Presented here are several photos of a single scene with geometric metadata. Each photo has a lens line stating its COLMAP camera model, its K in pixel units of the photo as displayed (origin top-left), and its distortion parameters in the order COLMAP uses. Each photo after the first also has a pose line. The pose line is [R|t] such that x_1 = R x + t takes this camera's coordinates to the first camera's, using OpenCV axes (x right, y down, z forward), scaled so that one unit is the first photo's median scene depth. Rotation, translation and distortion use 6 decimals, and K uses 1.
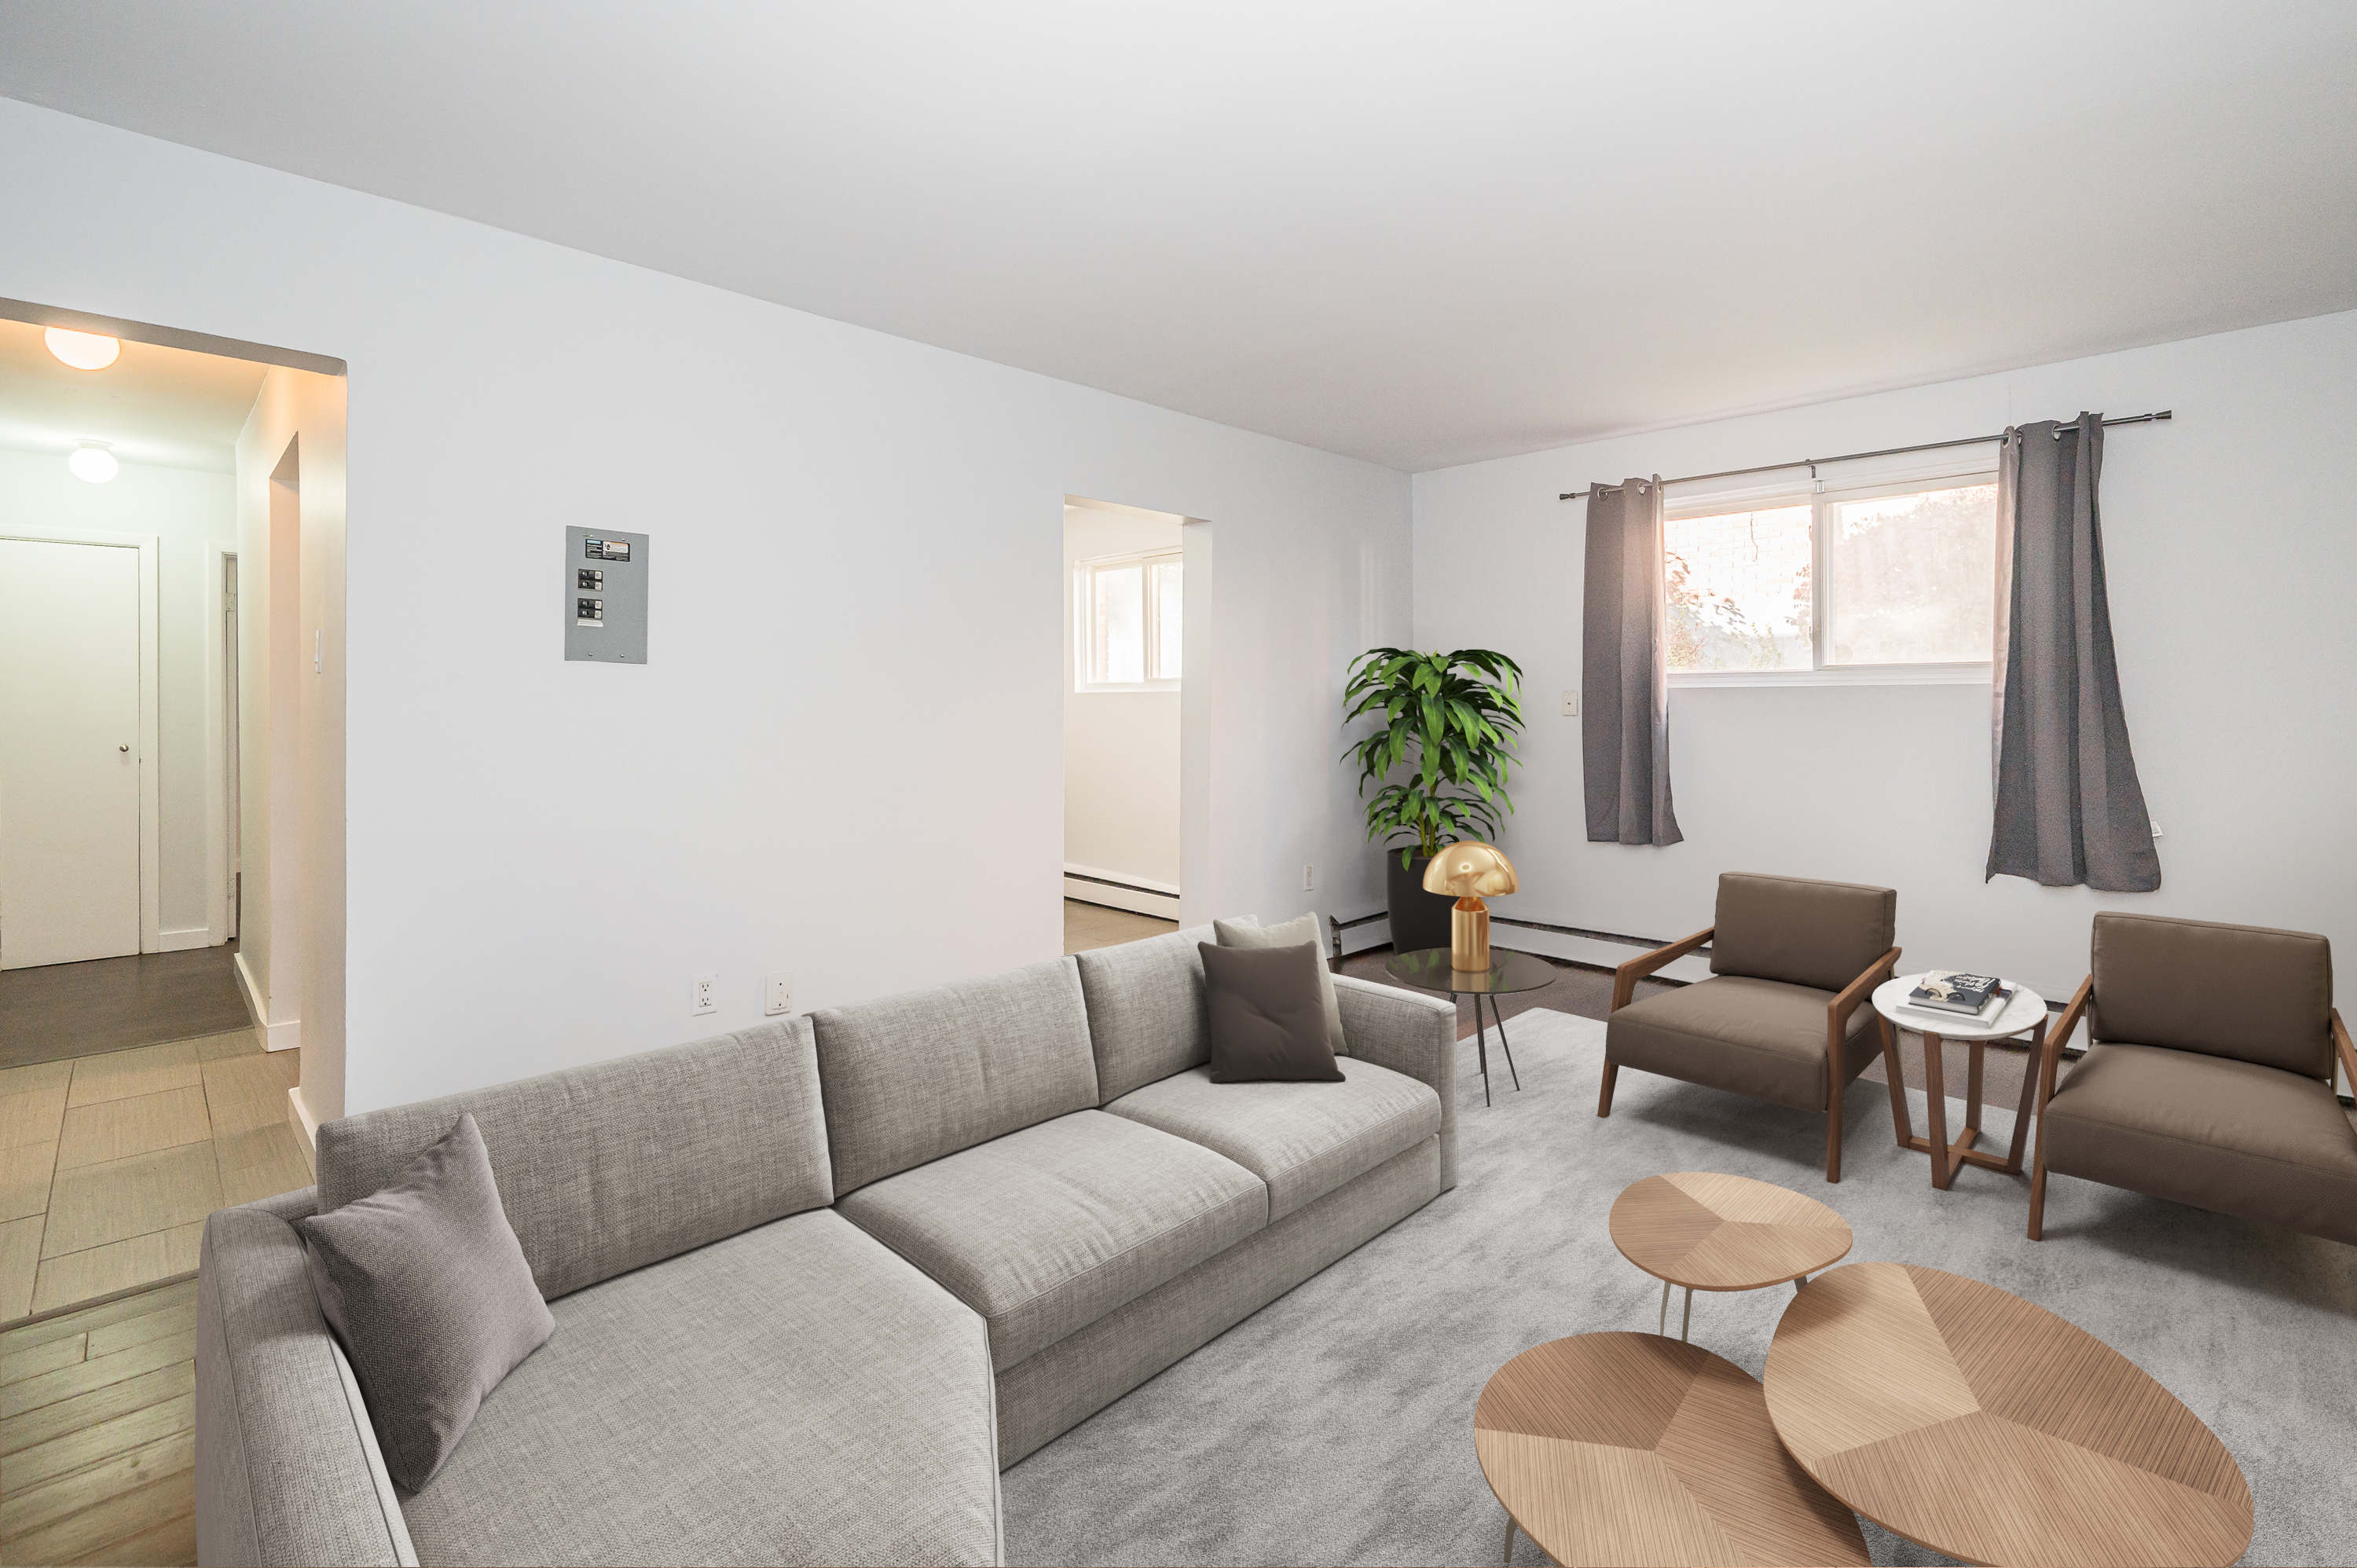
lens RADIAL K [[1047.2, 0, 1185.4], [0, 1047.2, 702.1], [0, 0, 1]] dist [-0.001270, 0.000554]
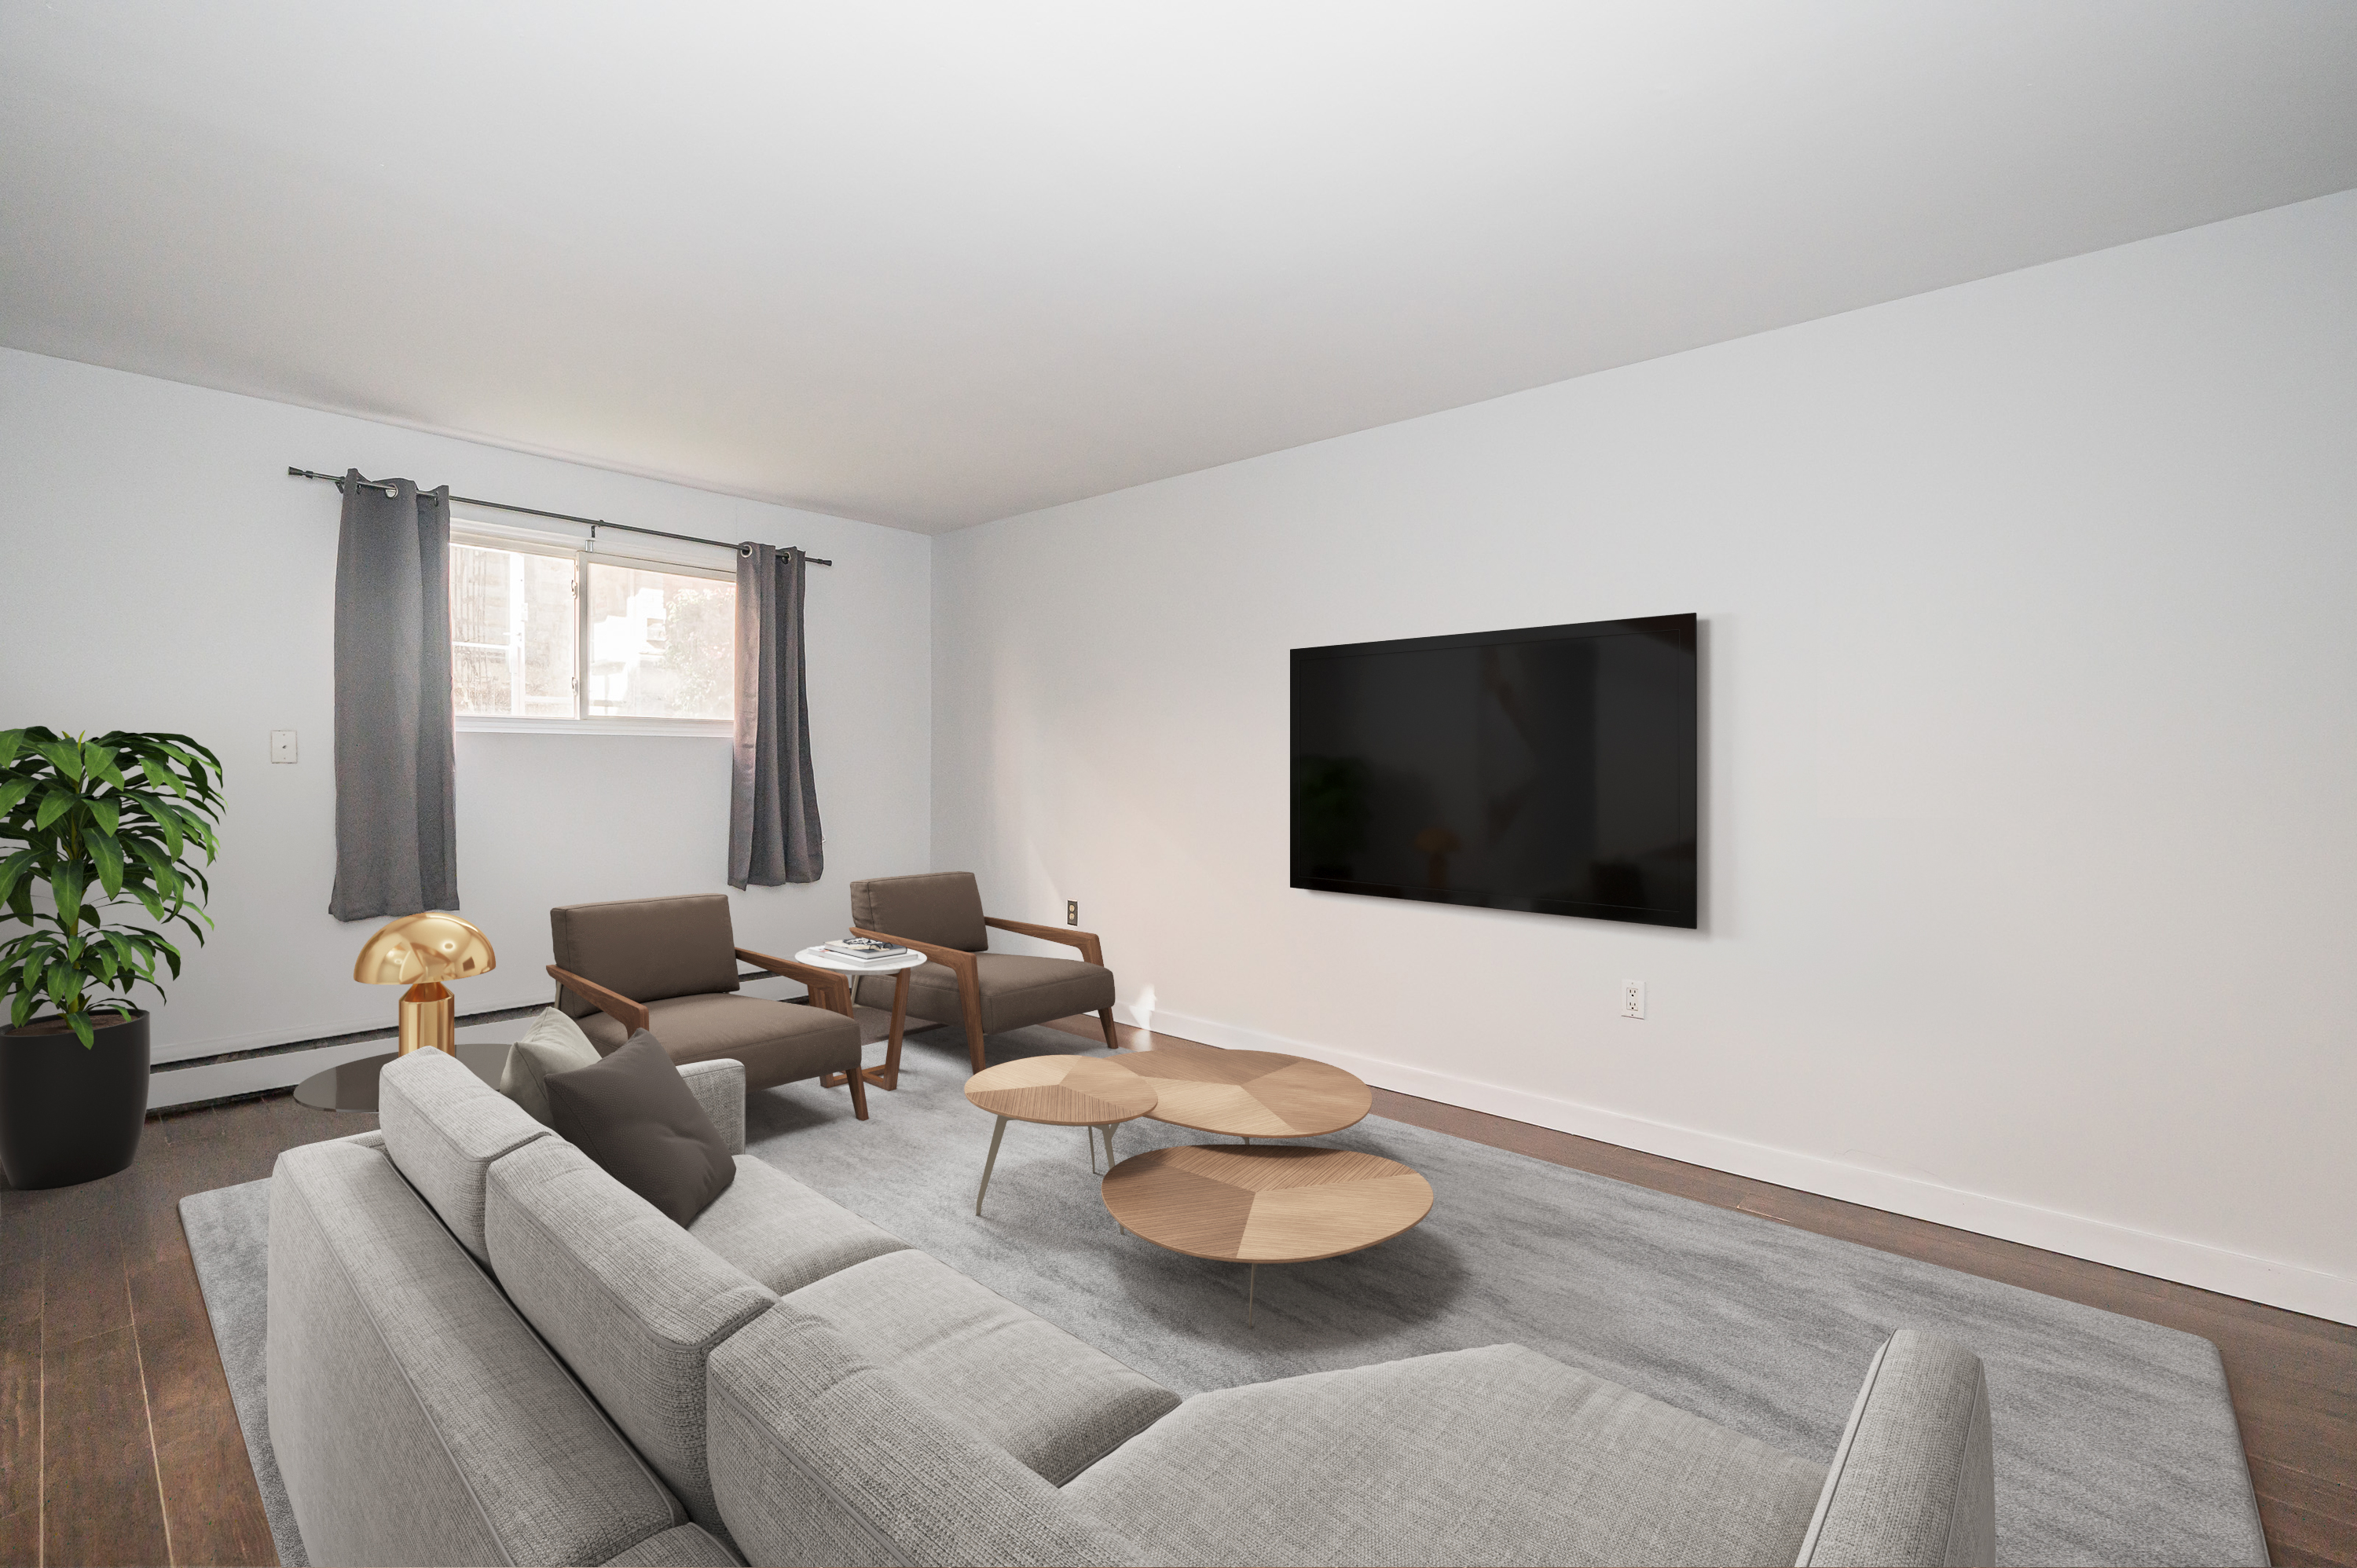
lens RADIAL K [[1033.4, 0, 1178.5], [0, 1033.4, 784.0], [0, 0, 1]] dist [-0.001768, -0.000347]
pose [[-0.047110, -0.013546, 0.998798, -0.680047], [-0.001664, 0.999908, 0.013483, 0.027747], [-0.998888, -0.001027, -0.047129, 0.663587]]
